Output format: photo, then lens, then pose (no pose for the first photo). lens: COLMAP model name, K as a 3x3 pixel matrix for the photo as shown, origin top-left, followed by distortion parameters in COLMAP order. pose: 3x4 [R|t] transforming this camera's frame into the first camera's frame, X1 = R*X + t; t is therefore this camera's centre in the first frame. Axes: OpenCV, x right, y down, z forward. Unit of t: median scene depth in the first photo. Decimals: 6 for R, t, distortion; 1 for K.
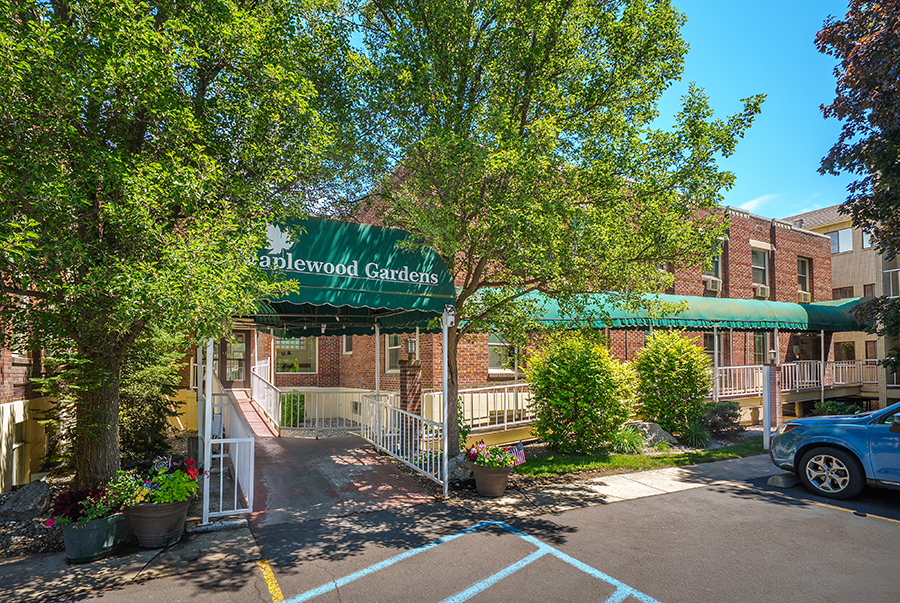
lens RADIAL K [[595.2, 0, 450.2], [0, 595.2, 318.8], [0, 0, 1]] dist [-0.008758, -0.002718]
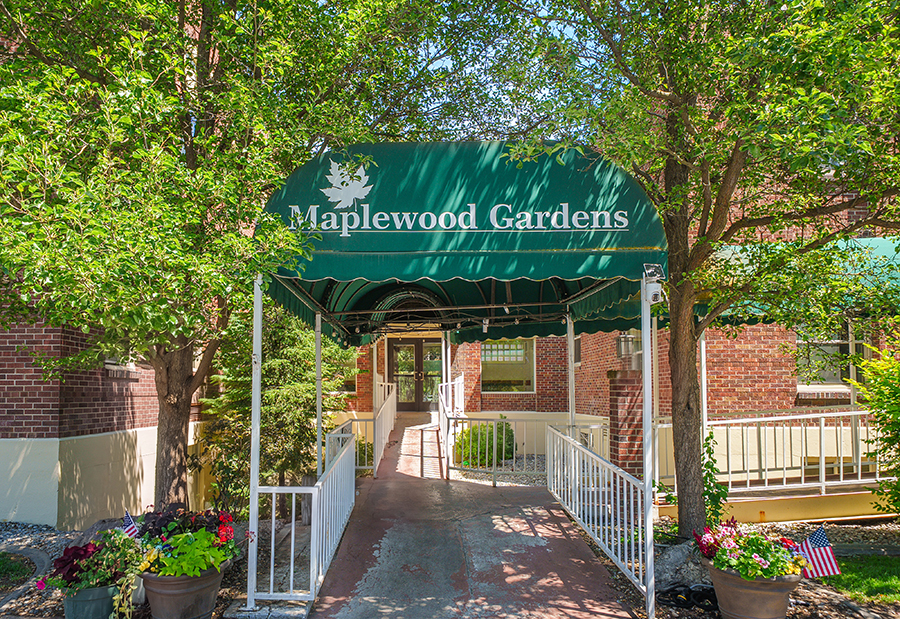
lens RADIAL K [[685.1, 0, 368.1], [0, 685.1, 353.1], [0, 0, 1]] dist [-0.003095, 0.002394]
pose [[0.842426, -0.032388, -0.537838, 0.115087], [0.048592, 0.998691, 0.015971, 0.035740], [0.536616, -0.039589, 0.842897, 0.339442]]
